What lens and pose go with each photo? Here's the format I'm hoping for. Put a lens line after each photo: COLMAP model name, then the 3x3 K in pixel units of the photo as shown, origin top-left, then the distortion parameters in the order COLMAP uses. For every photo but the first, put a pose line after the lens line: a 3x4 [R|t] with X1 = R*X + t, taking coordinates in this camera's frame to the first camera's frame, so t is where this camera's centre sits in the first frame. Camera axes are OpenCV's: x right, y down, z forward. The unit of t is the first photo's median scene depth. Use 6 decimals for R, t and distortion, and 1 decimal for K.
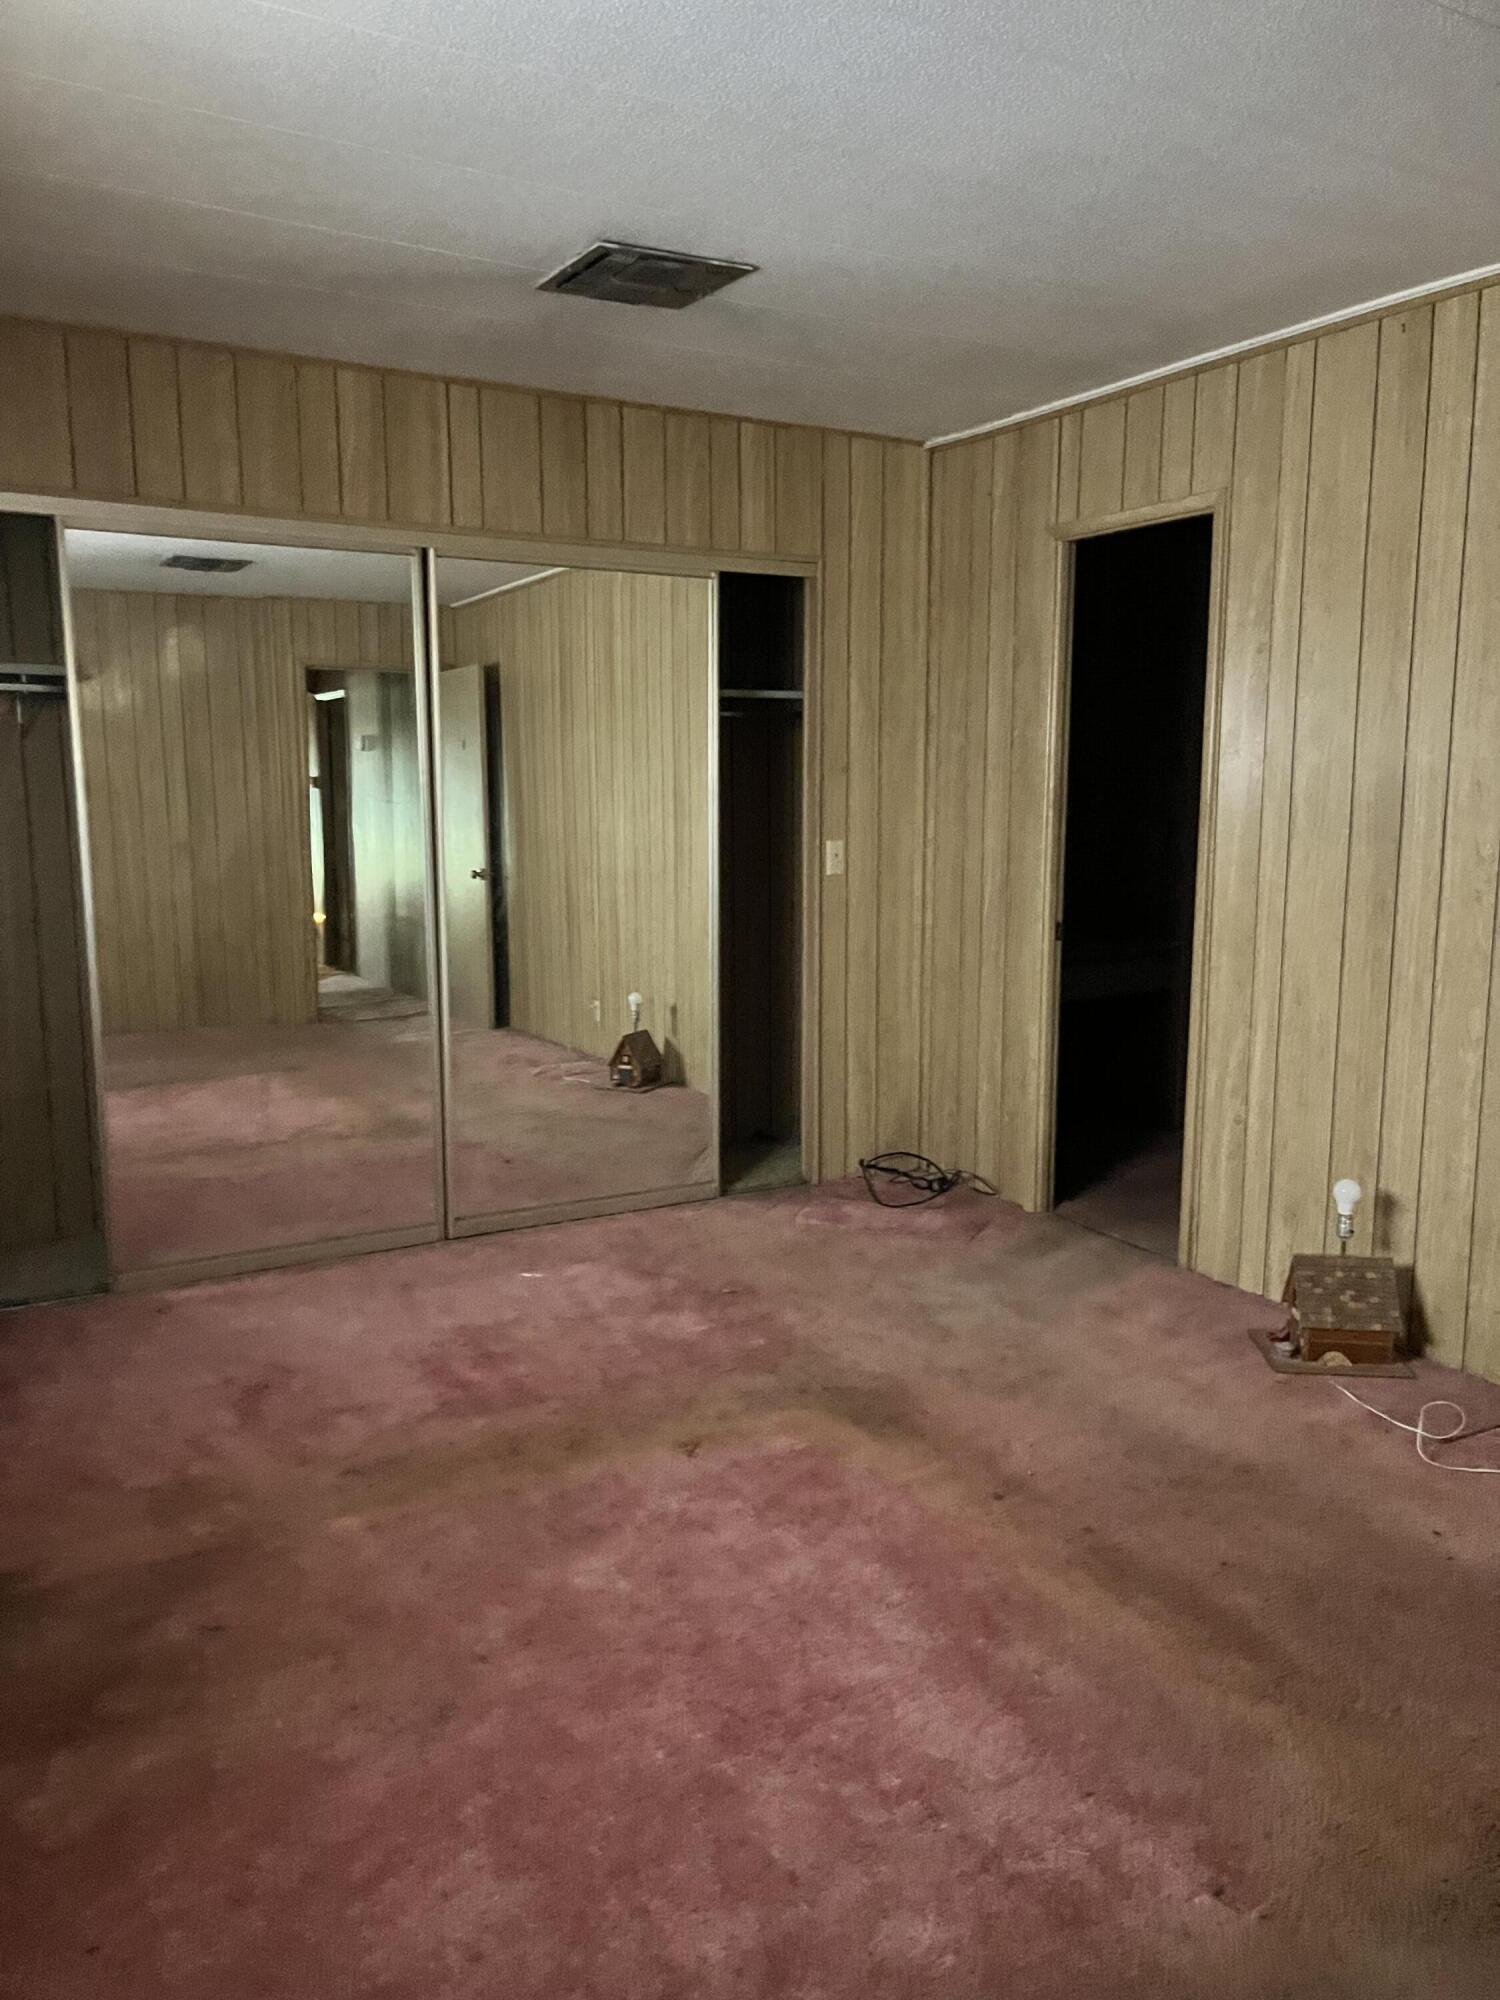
lens RADIAL K [[1492.6, 0, 737.5], [0, 1492.6, 1010.6], [0, 0, 1]] dist [0.071220, -0.109825]
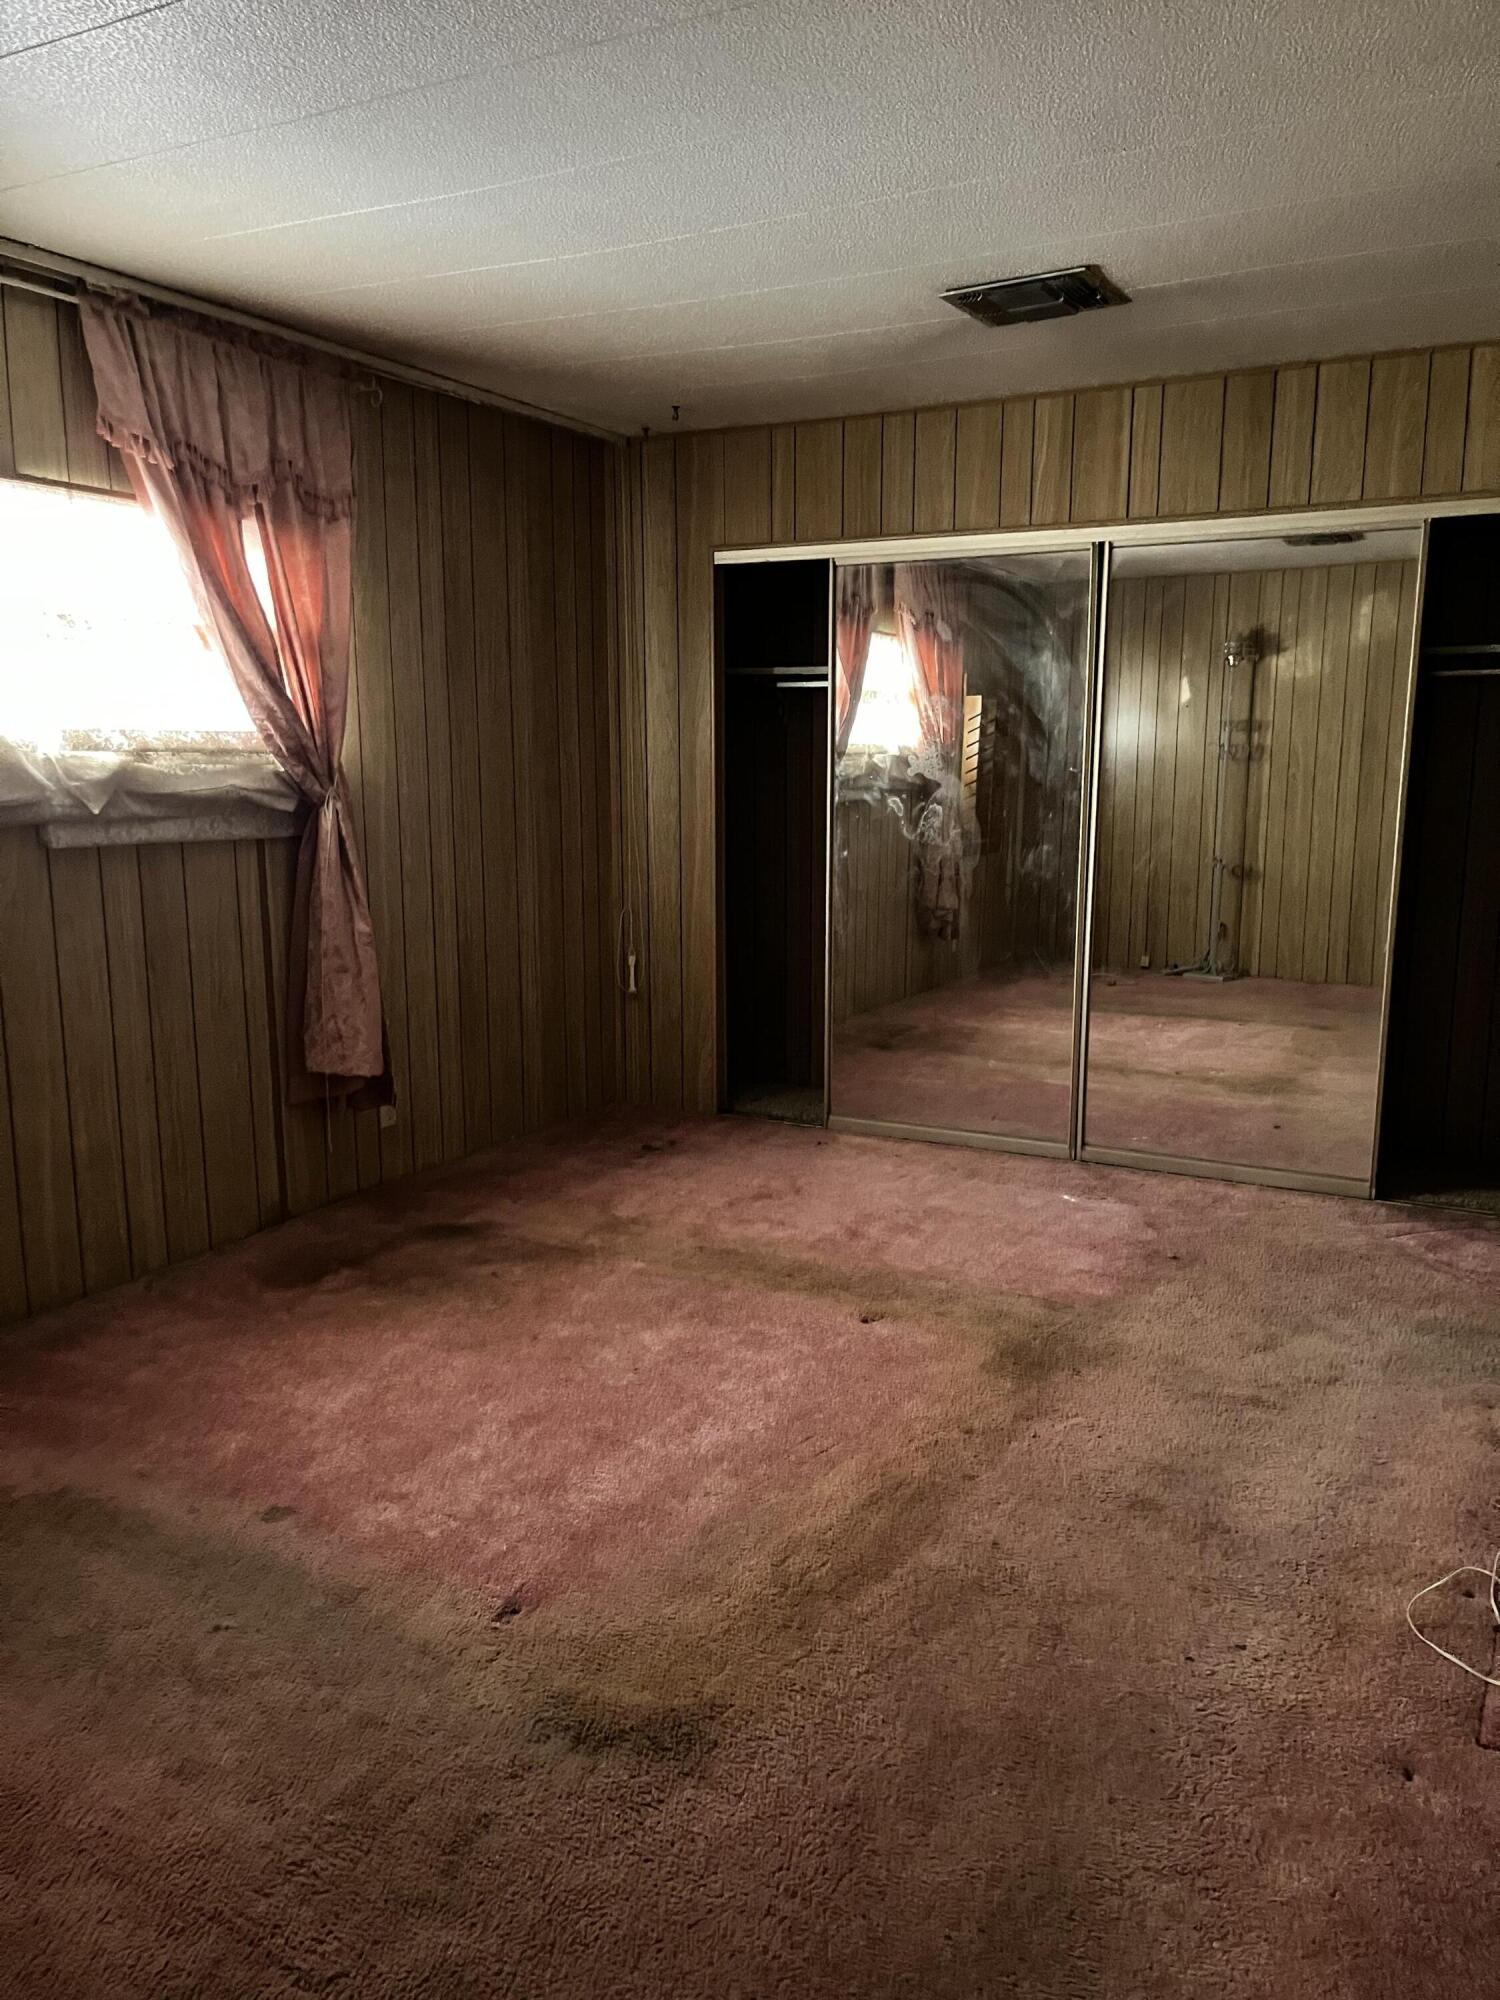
lens RADIAL K [[1492.6, 0, 737.5], [0, 1492.6, 1010.6], [0, 0, 1]] dist [0.071220, -0.109825]
pose [[0.536976, 0.149986, -0.830157, 0.725938], [-0.126950, 0.987228, 0.096248, -0.041499], [0.833991, 0.053705, 0.549159, 0.204941]]
